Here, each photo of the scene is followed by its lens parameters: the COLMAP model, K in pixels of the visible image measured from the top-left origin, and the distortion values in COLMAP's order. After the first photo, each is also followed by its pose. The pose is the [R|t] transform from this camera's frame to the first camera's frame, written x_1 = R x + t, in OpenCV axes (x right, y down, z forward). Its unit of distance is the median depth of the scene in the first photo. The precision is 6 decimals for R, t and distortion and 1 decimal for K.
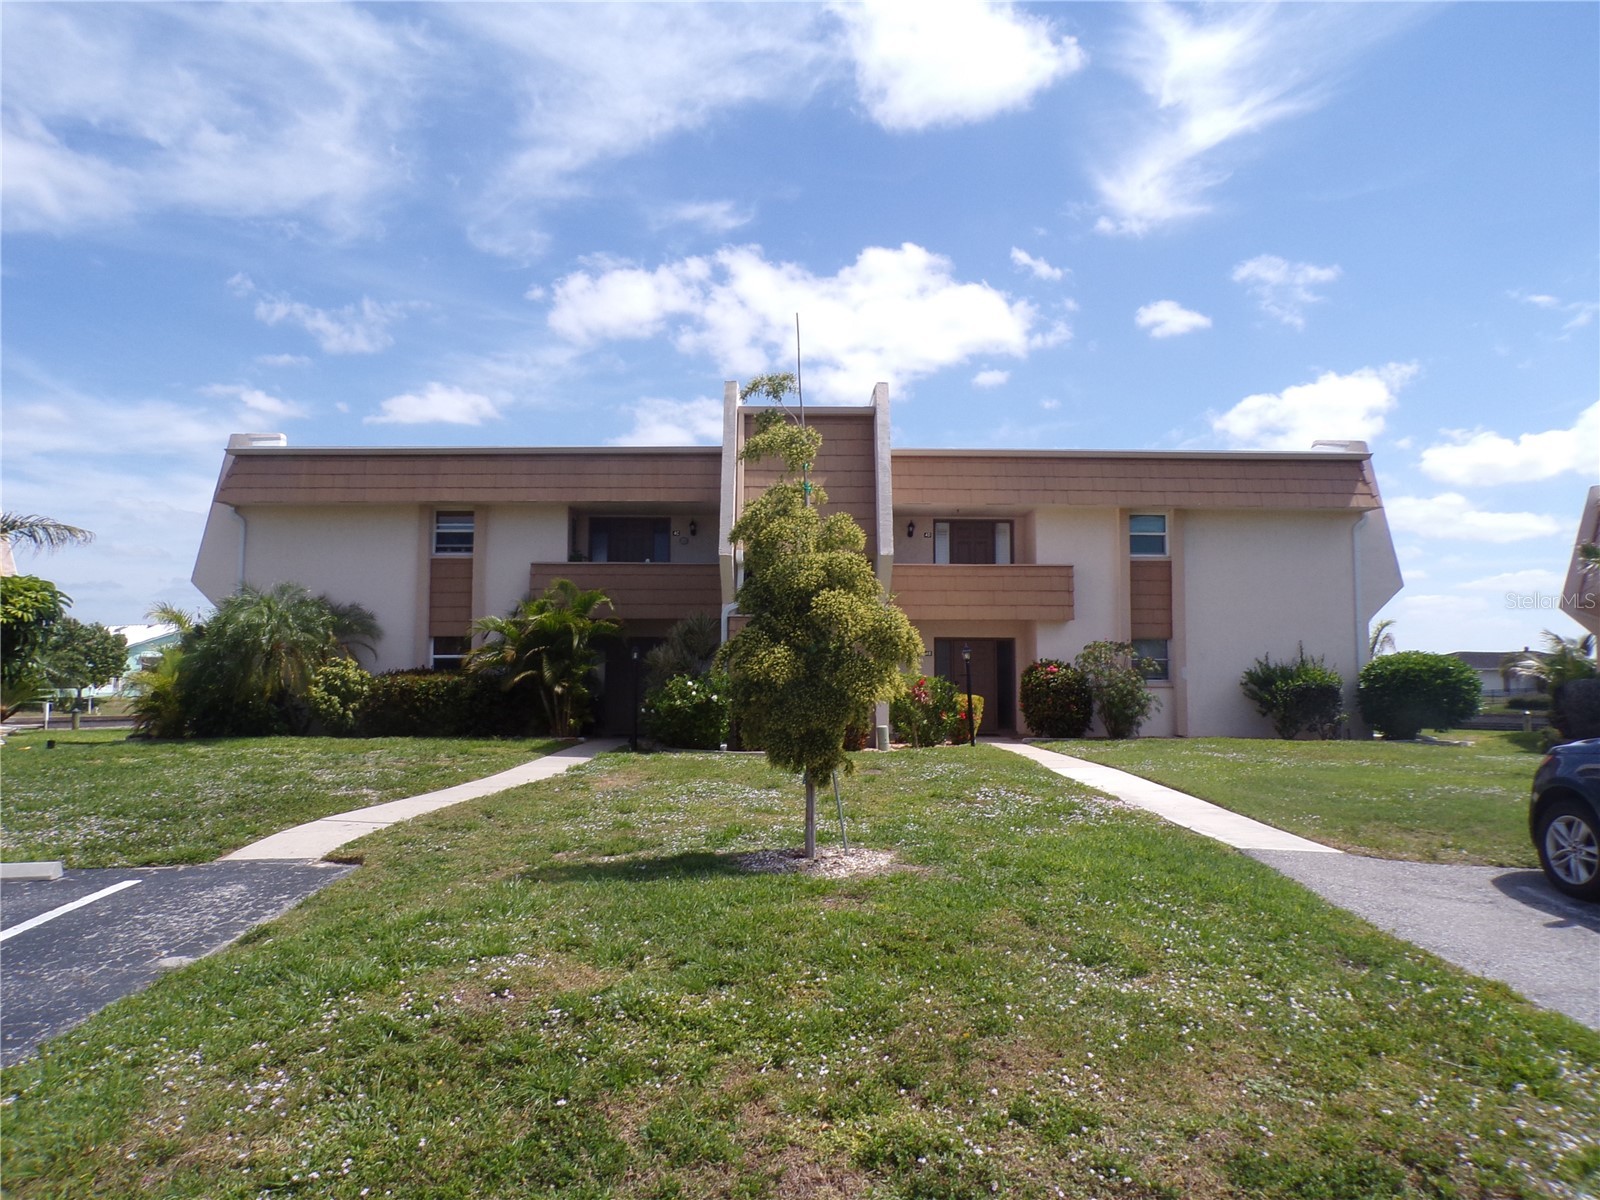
lens RADIAL K [[1091.7, 0, 800.1], [0, 1091.7, 598.5], [0, 0, 1]] dist [-0.003265, 0.015816]
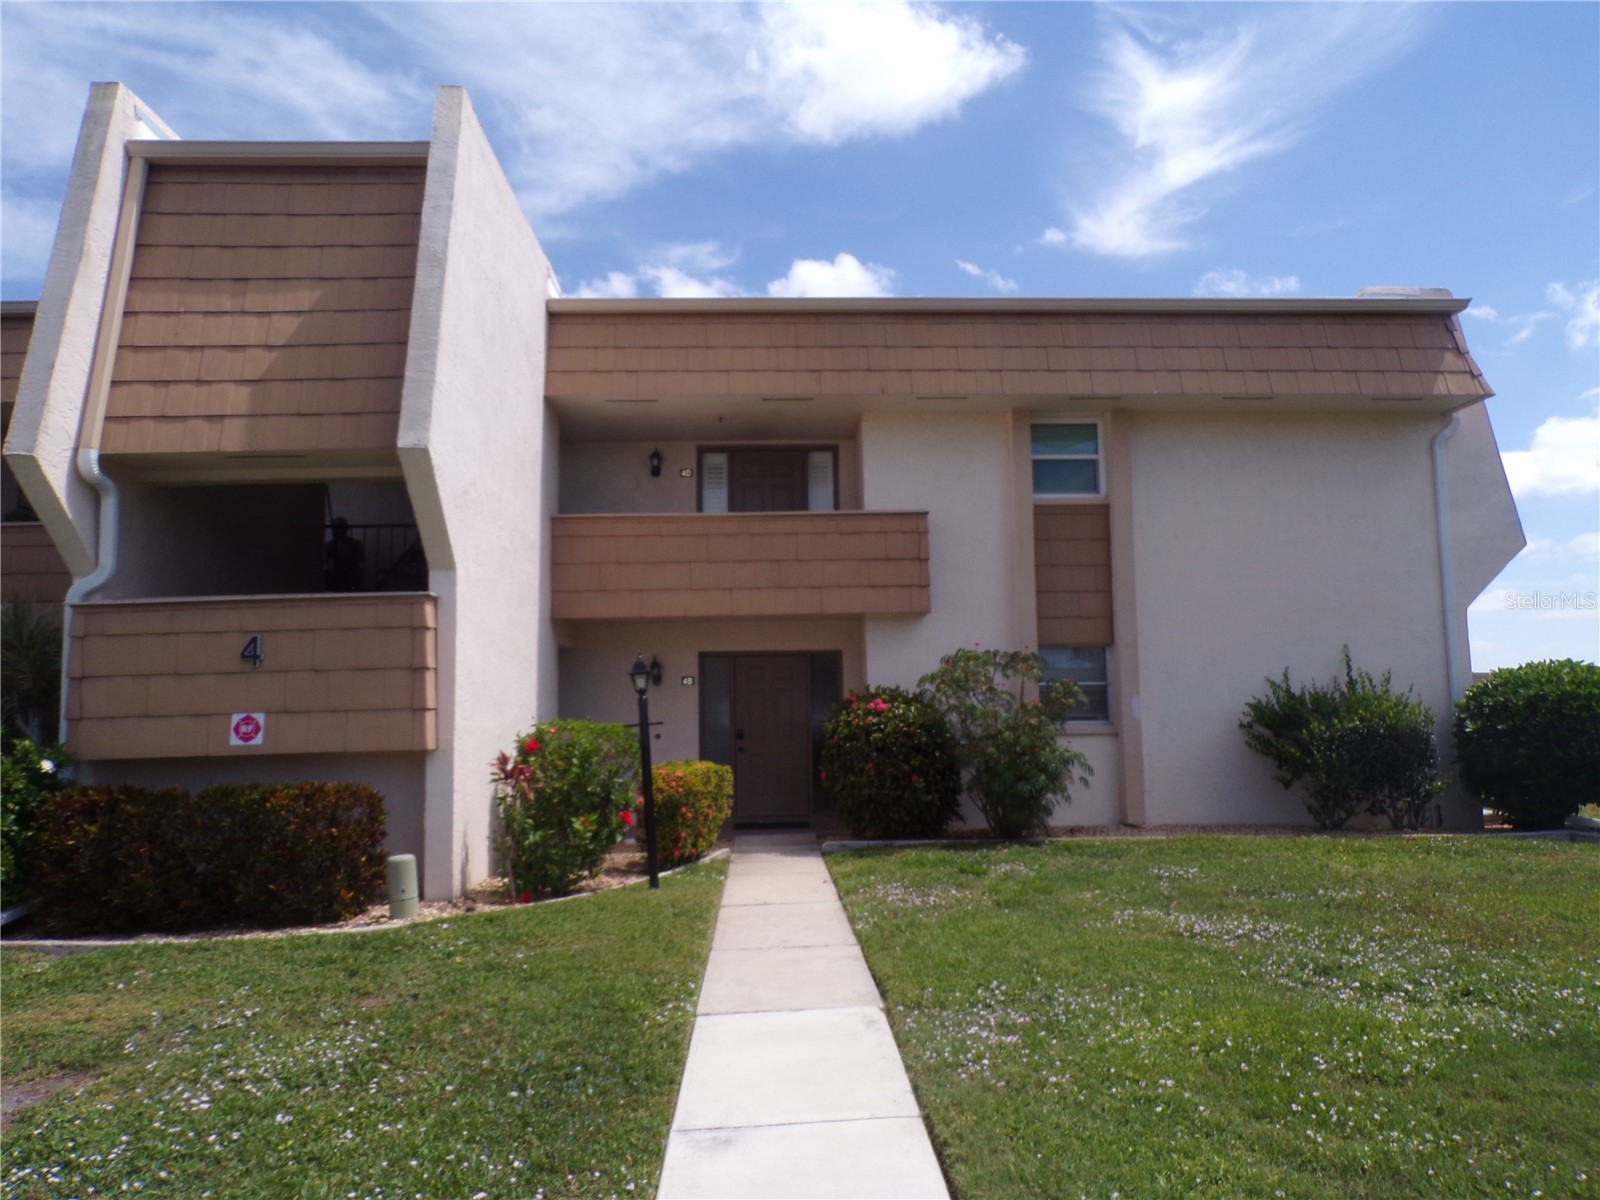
lens RADIAL K [[1091.7, 0, 800.1], [0, 1091.7, 601.0], [0, 0, 1]] dist [-0.003265, 0.015816]
pose [[0.999821, -0.015838, 0.010382, 0.181052], [0.016130, 0.999460, -0.028616, 0.028222], [-0.009923, 0.028778, 0.999537, 0.461237]]
